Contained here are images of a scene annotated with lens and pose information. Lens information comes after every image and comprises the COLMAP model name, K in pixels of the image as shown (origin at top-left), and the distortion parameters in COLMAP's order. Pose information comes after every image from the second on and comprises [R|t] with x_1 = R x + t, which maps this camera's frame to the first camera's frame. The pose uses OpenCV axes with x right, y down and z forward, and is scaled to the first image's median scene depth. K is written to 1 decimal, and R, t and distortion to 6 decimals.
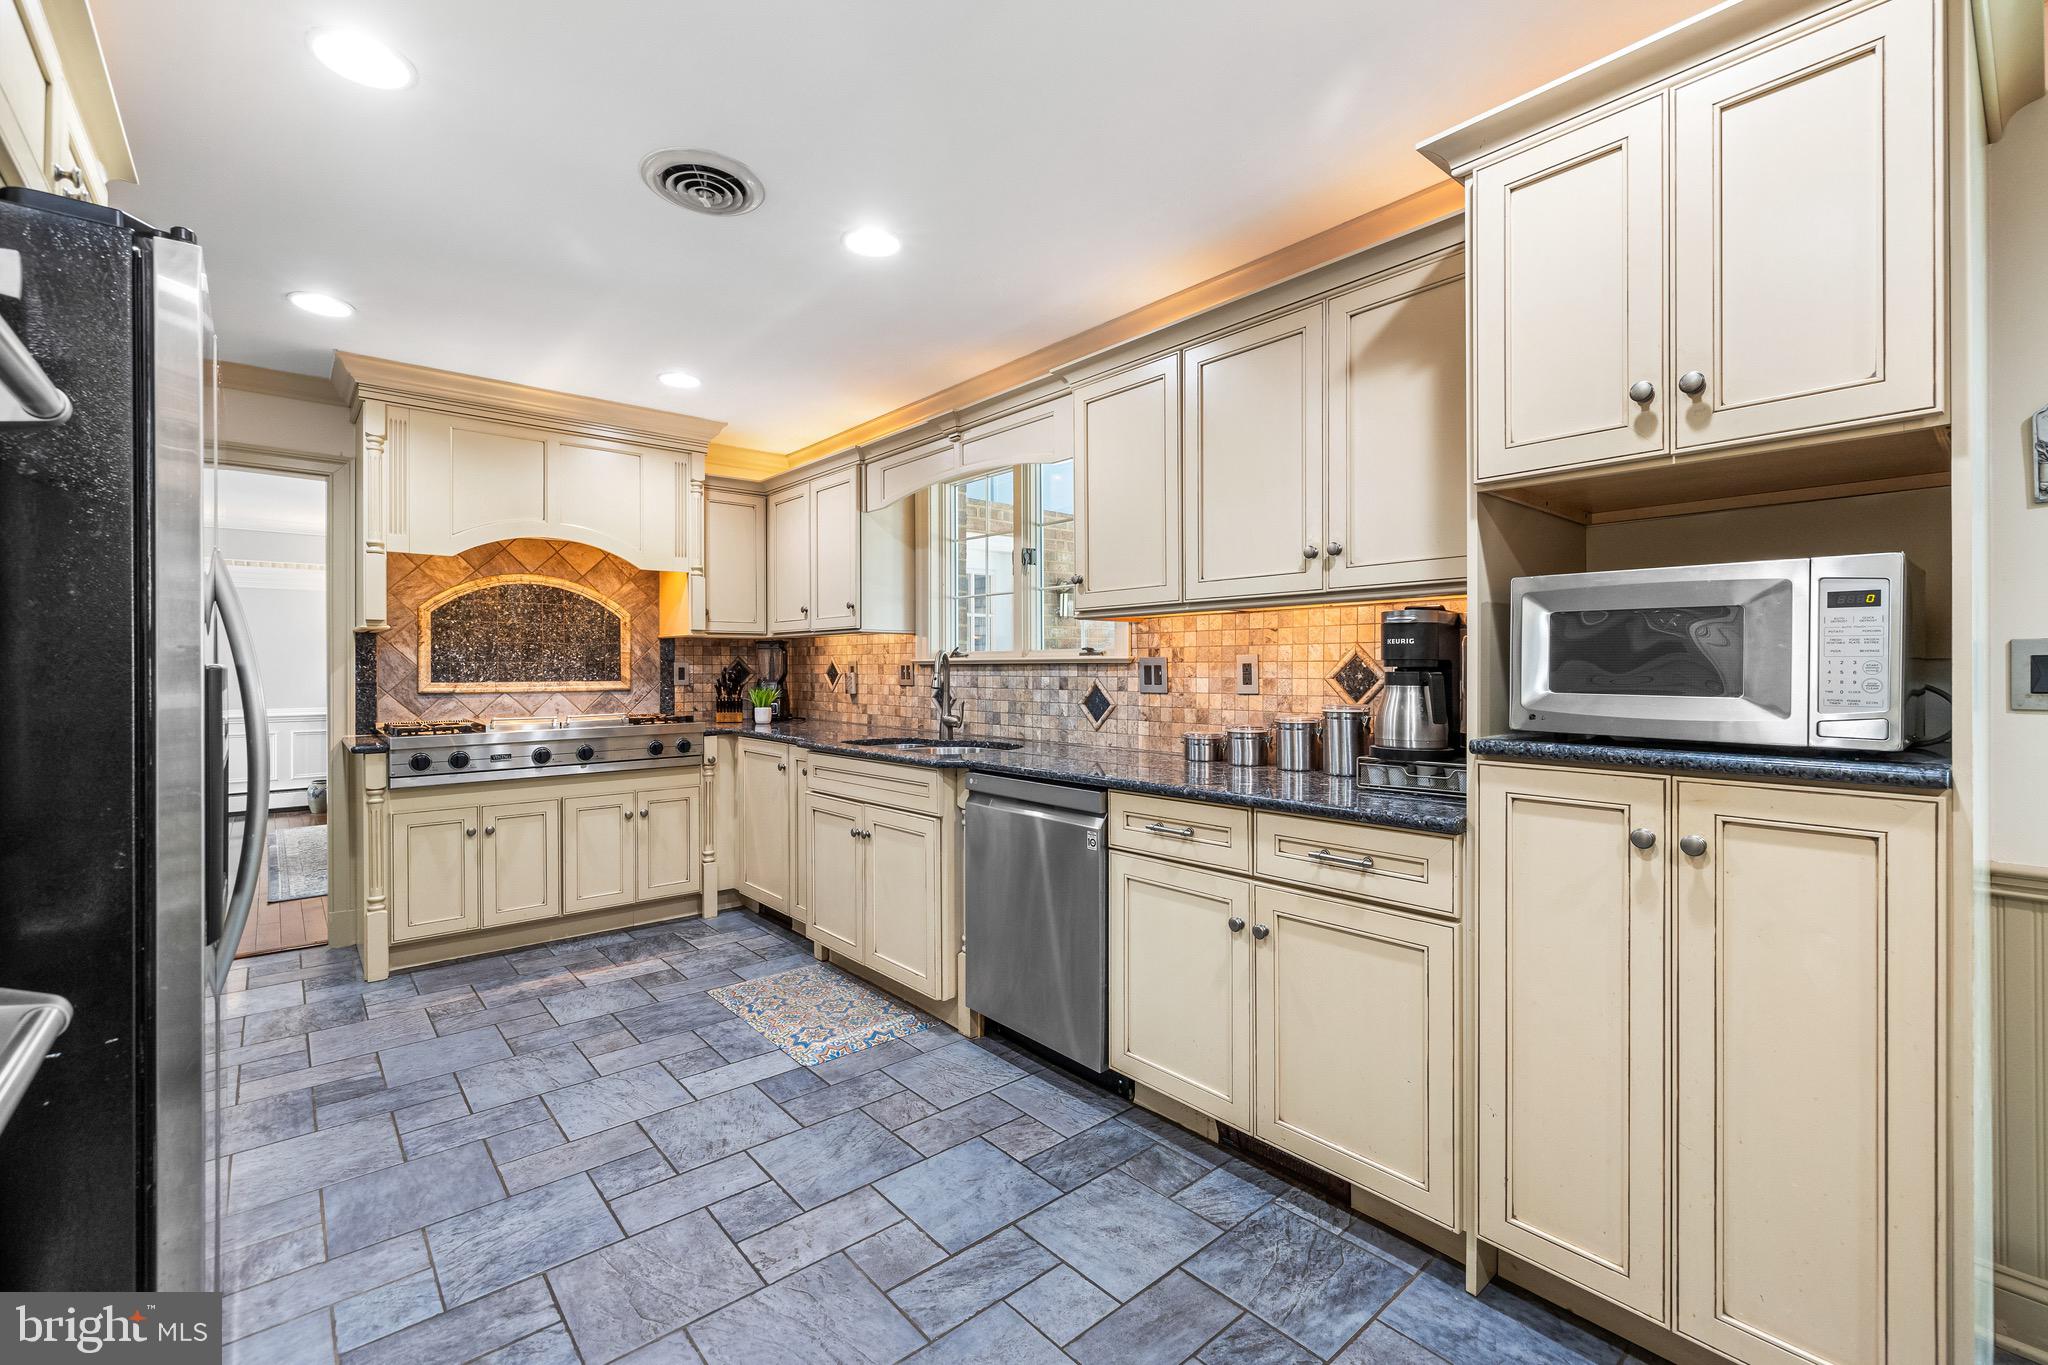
lens RADIAL K [[872.0, 0, 1017.5], [0, 872.0, 667.7], [0, 0, 1]] dist [0.000991, -0.001551]
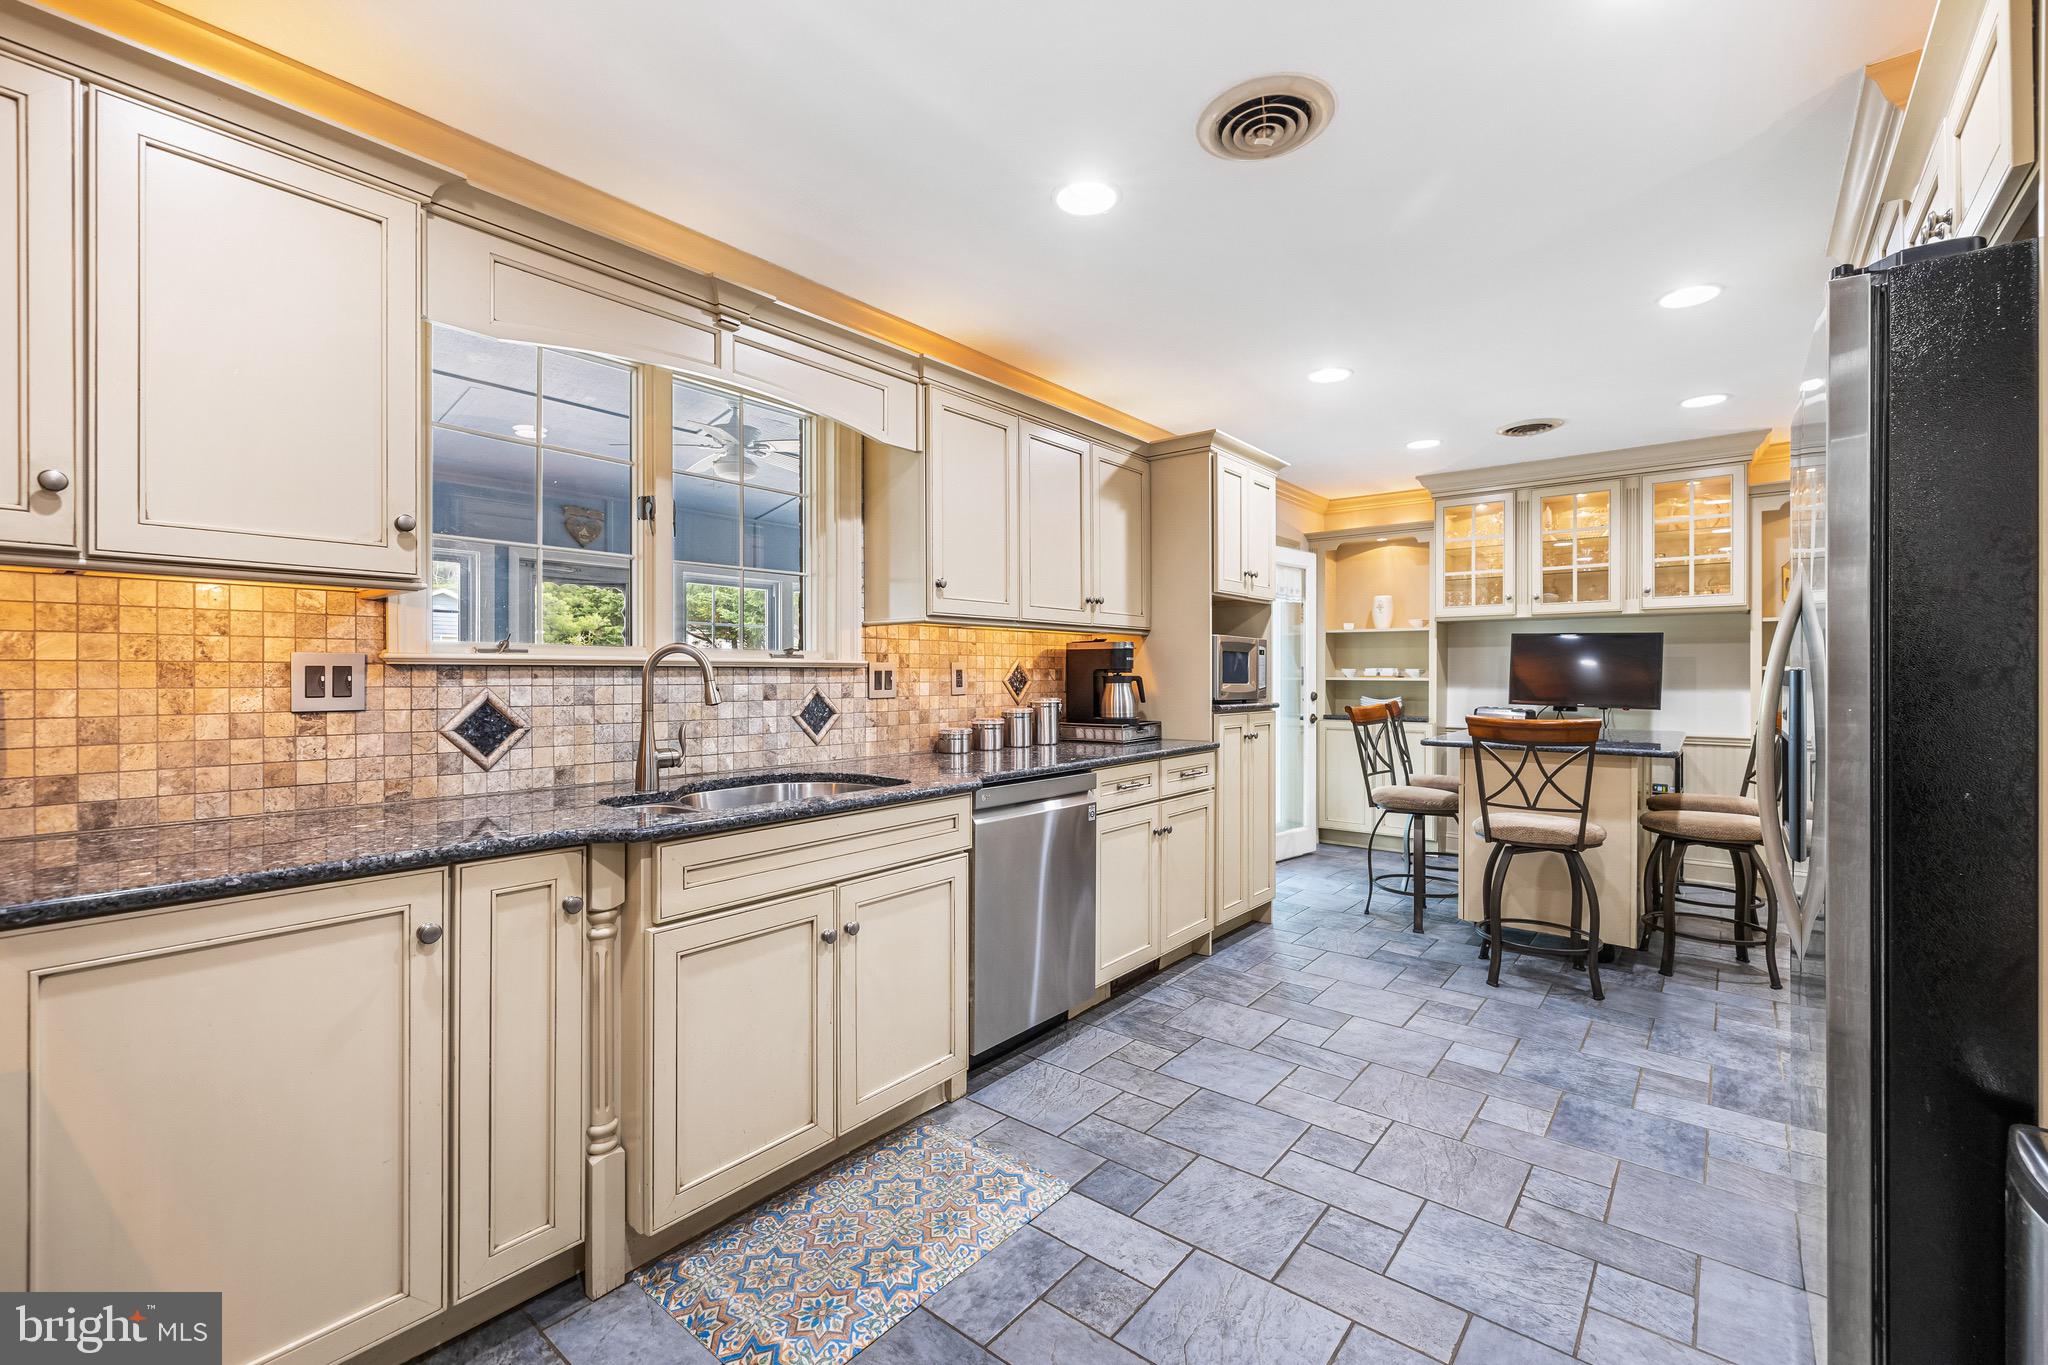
lens RADIAL K [[872.0, 0, 1014.3], [0, 872.0, 674.6], [0, 0, 1]] dist [0.000991, -0.001551]
pose [[-0.173045, 0.000079, 0.984914, -0.875903], [-0.000872, 1.000000, -0.000234, 0.001886], [-0.984913, -0.000900, -0.173045, 1.040581]]
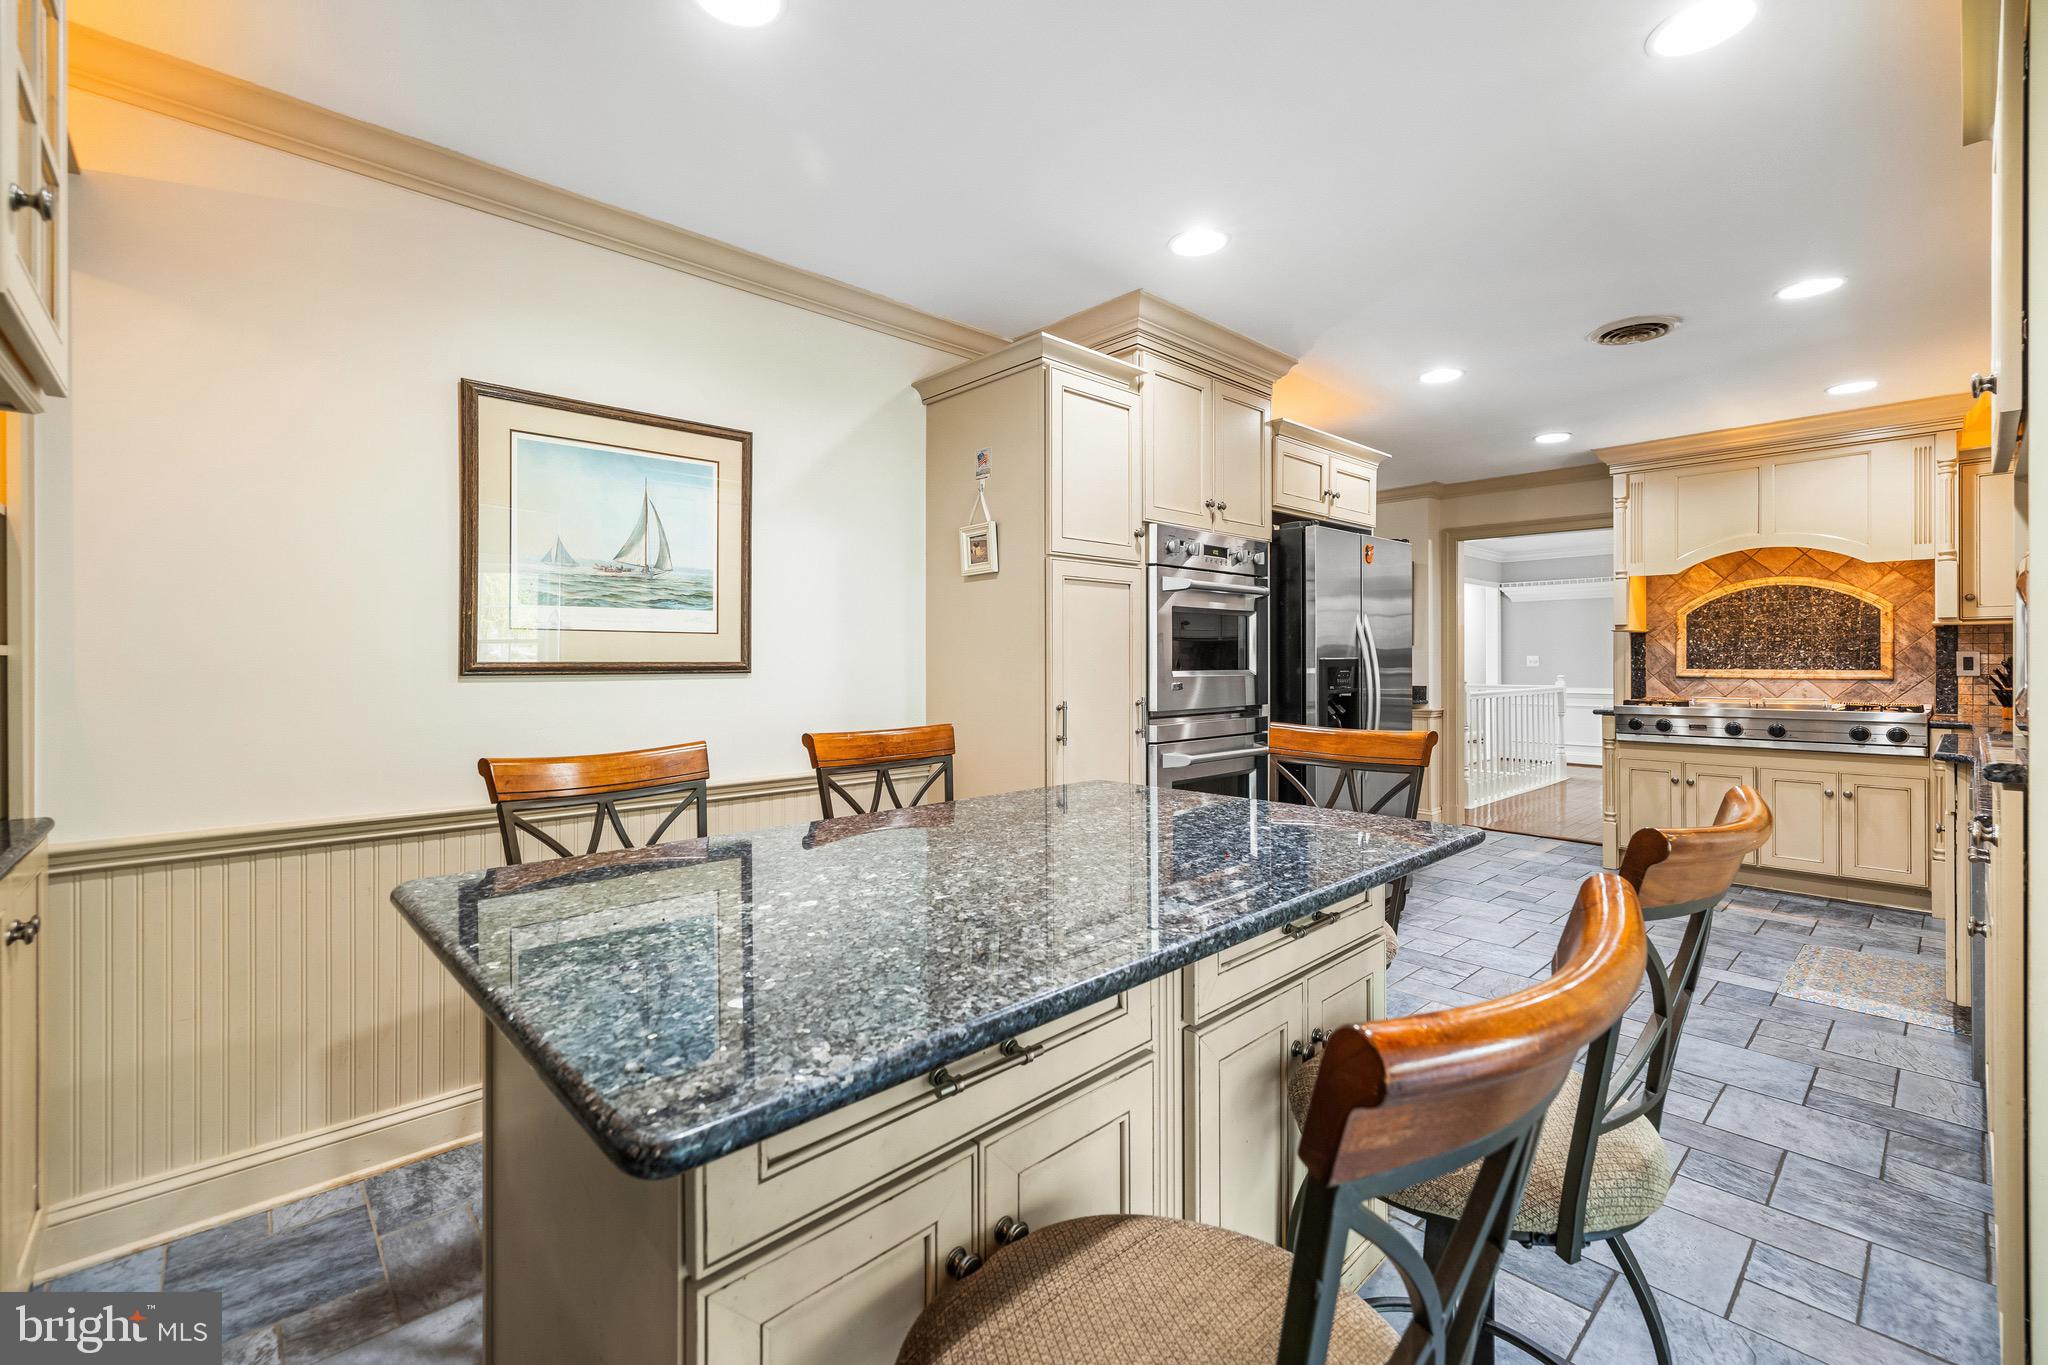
lens RADIAL K [[872.0, 0, 1017.6], [0, 872.0, 679.8], [0, 0, 1]] dist [0.000991, -0.001551]
pose [[0.038606, 0.024379, -0.998957, 0.781352], [0.000216, 0.999702, 0.024406, 0.001804], [0.999254, -0.001158, 0.038589, -0.067070]]
